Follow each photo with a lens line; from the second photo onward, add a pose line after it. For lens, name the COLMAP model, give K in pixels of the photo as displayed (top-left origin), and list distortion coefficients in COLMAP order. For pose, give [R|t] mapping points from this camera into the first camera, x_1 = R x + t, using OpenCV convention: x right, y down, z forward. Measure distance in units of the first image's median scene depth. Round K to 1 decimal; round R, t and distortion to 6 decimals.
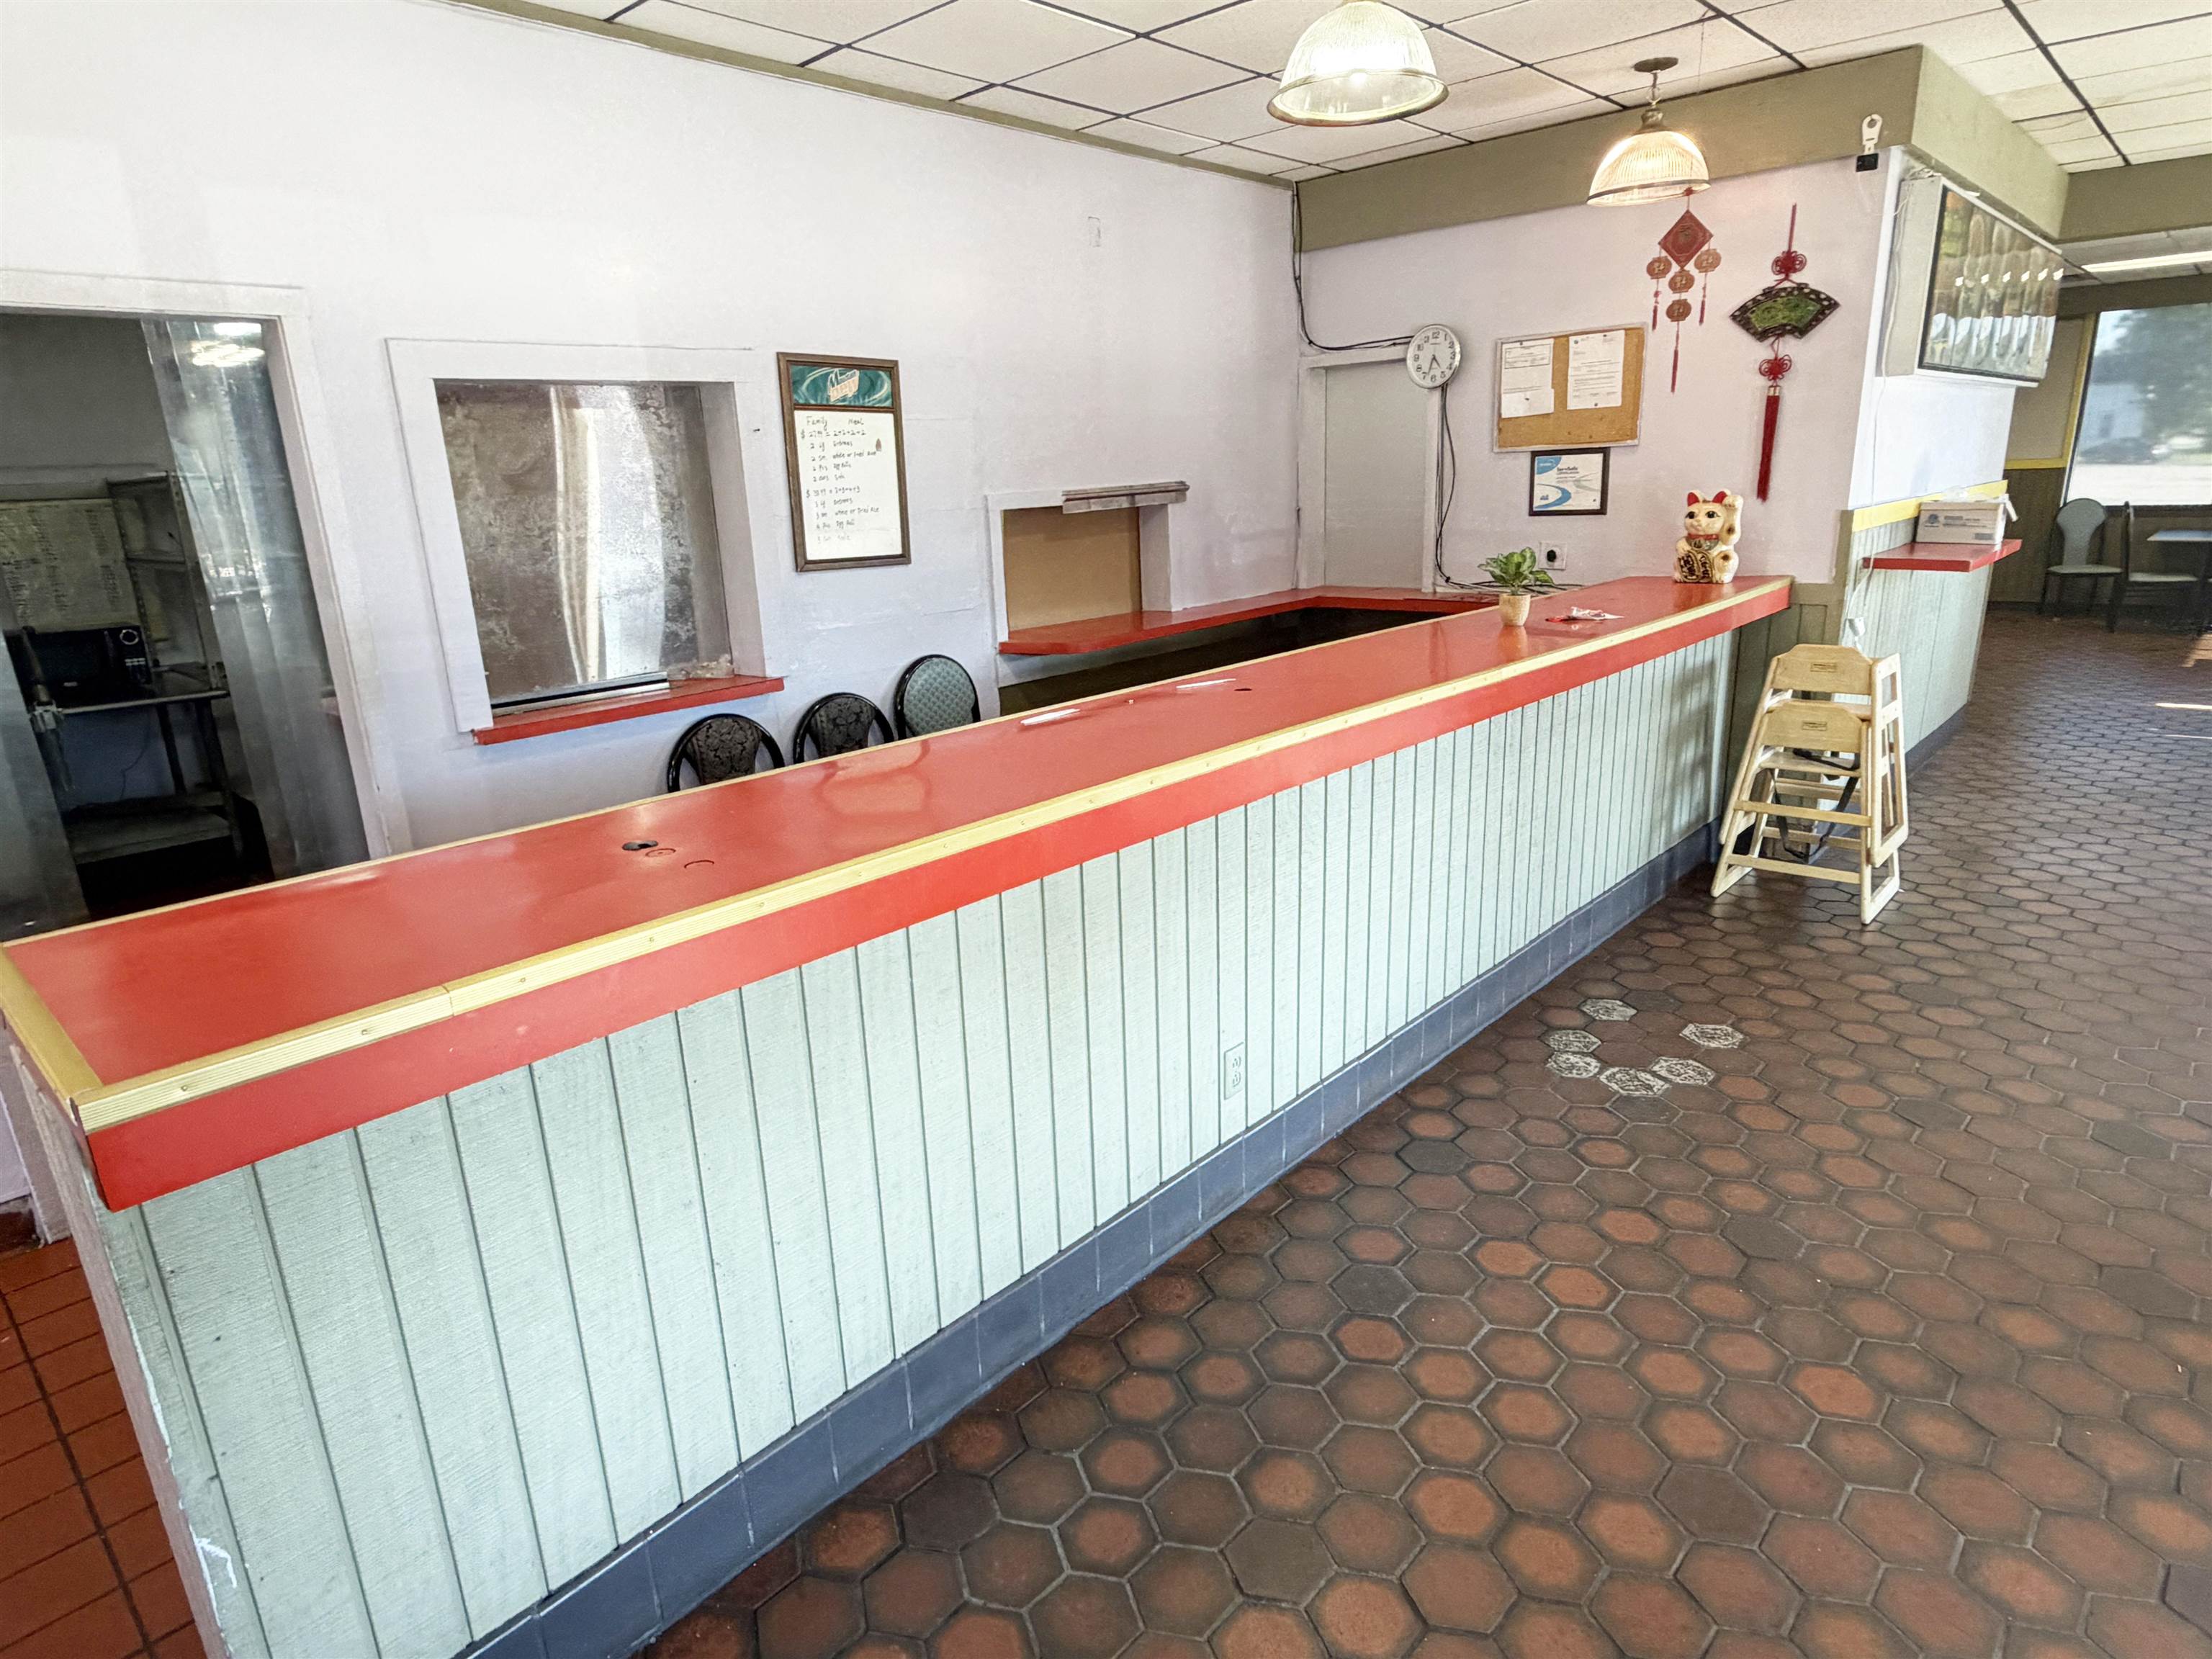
lens RADIAL K [[1262.5, 0, 1100.9], [0, 1262.5, 835.7], [0, 0, 1]] dist [-0.004201, -0.001650]
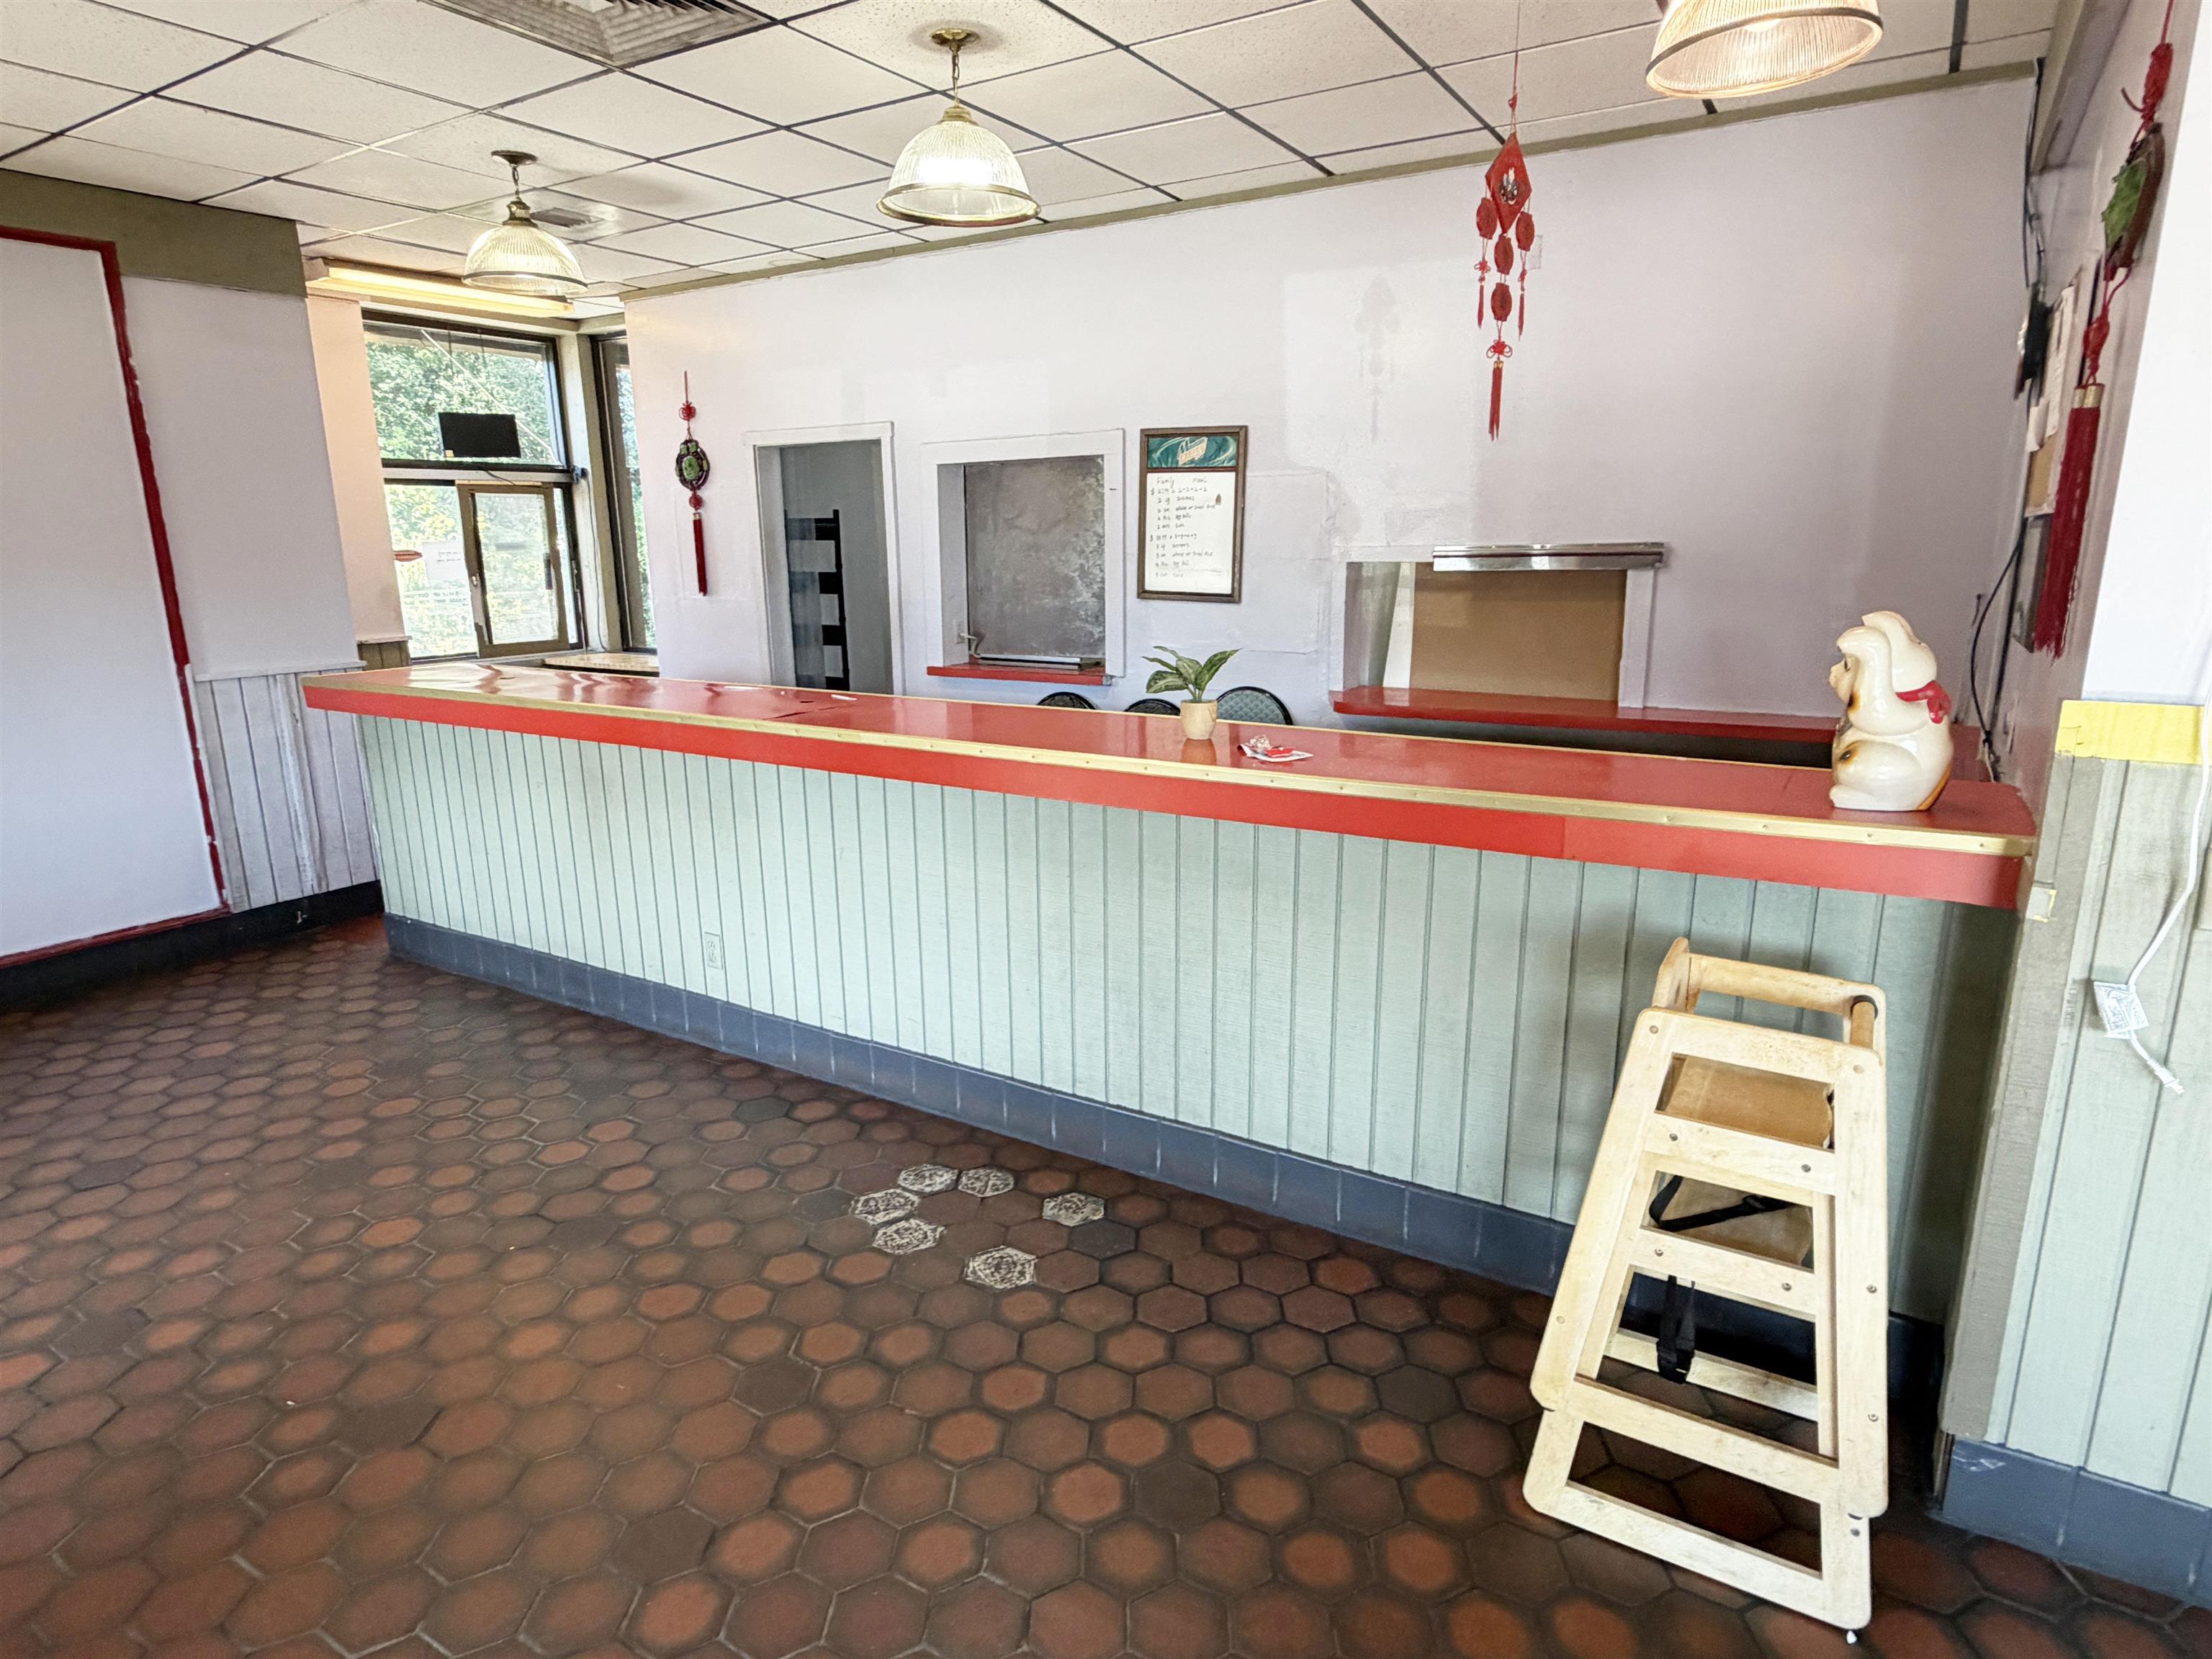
lens RADIAL K [[1262.5, 0, 1100.9], [0, 1262.5, 835.7], [0, 0, 1]] dist [-0.004201, -0.001650]
pose [[0.184521, 0.271413, -0.944609, 1.116133], [-0.269263, 0.938300, 0.217002, -0.272886], [0.945225, 0.214307, 0.246217, 0.763500]]
